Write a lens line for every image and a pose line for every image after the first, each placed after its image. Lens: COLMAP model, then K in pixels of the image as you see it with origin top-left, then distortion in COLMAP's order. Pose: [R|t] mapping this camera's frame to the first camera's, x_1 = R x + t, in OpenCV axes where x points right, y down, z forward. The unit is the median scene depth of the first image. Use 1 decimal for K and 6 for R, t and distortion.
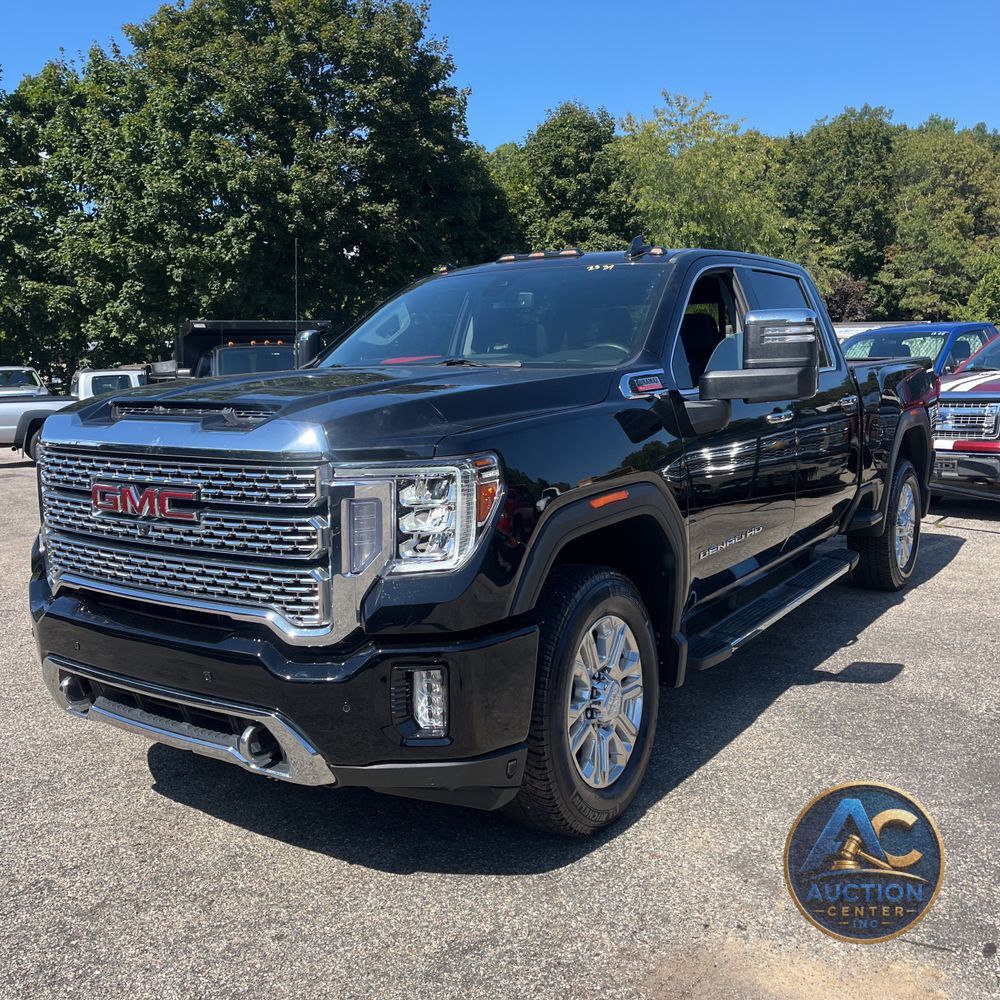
lens RADIAL K [[1021.1, 0, 500.0], [0, 1021.1, 500.0], [0, 0, 1]] dist [0.008902, 0.051665]
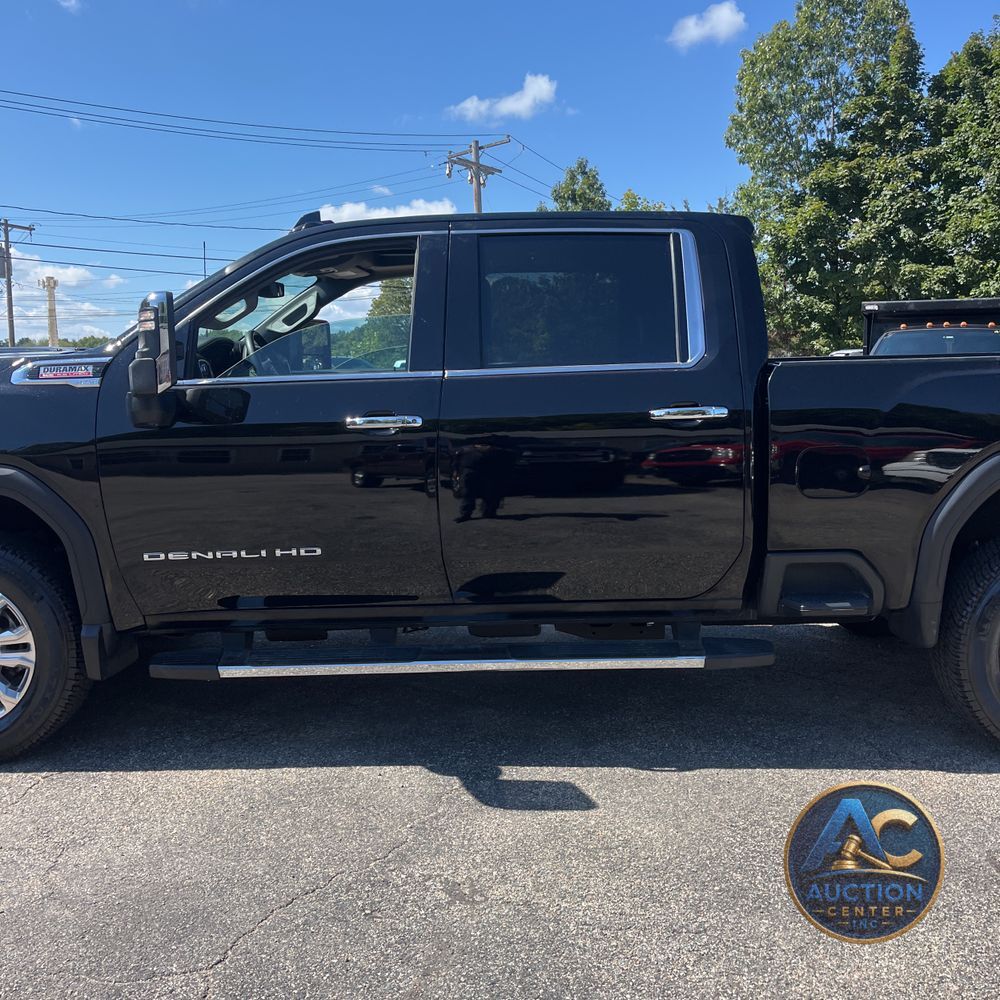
lens RADIAL K [[1031.2, 0, 480.9], [0, 1031.2, 495.2], [0, 0, 1]] dist [0.017990, -0.004086]
pose [[0.562708, 0.126895, -0.816858, 0.158570], [-0.117884, 0.990367, 0.072642, -0.014763], [0.818207, 0.055418, 0.572247, 0.096716]]
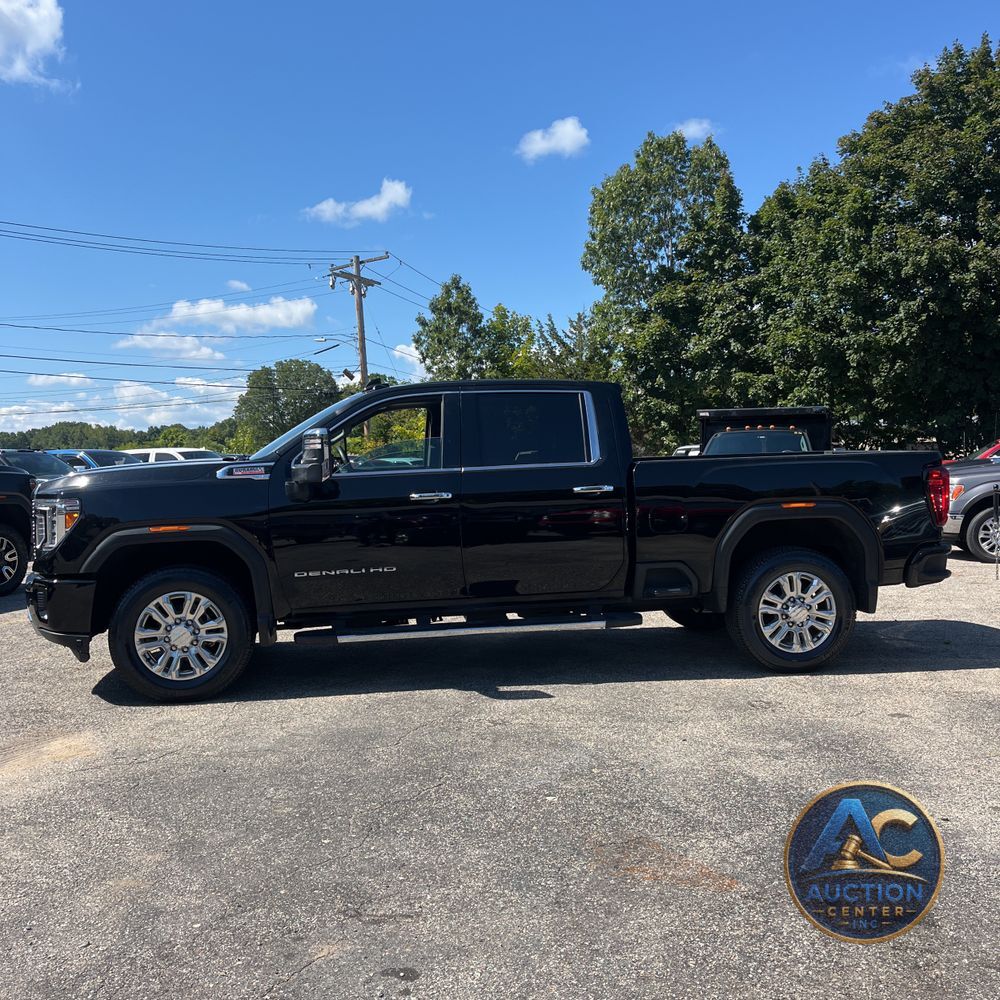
lens RADIAL K [[1032.6, 0, 500.0], [0, 1032.6, 500.0], [0, 0, 1]] dist [0.038220, -0.008907]
pose [[0.680088, 0.046522, -0.731653, 0.229746], [-0.099195, 0.994647, -0.028960, -0.006827], [0.726389, 0.092272, 0.681062, 0.009777]]
